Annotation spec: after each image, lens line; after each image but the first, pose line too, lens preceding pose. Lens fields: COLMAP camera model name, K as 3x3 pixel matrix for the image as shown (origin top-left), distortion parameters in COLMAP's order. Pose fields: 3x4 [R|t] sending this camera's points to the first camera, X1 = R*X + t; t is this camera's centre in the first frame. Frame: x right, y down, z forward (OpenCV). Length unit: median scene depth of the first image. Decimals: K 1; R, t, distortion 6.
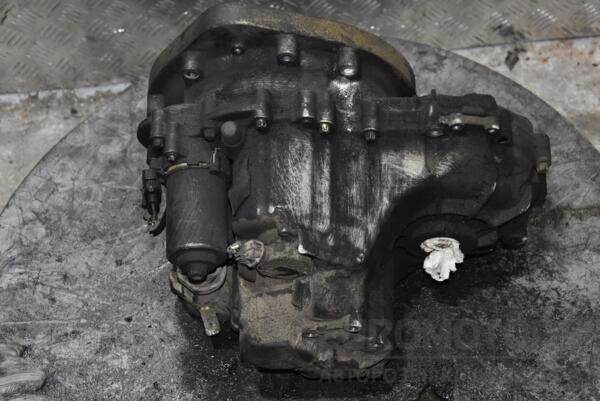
lens RADIAL K [[1271.5, 0, 302.9], [0, 1271.5, 196.2], [0, 0, 1]] dist [0.494759, 0.000000]
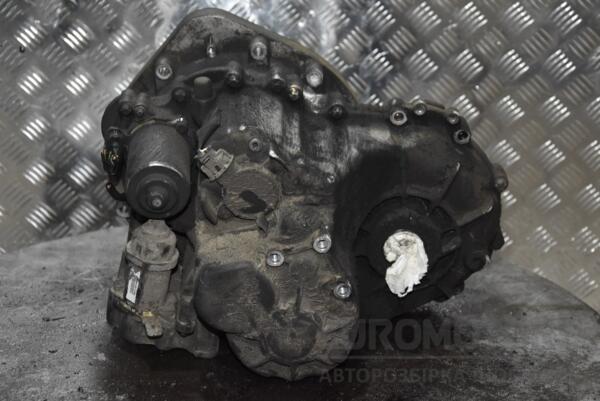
lens RADIAL K [[1271.5, 0, 301.1], [0, 1271.5, 196.8], [0, 0, 1]] dist [0.494759, 0.000000]
pose [[0.993534, 0.079750, 0.080804, -0.052636], [-0.010344, 0.772361, -0.635100, 0.649441], [-0.113058, 0.630158, 0.768192, 0.257332]]
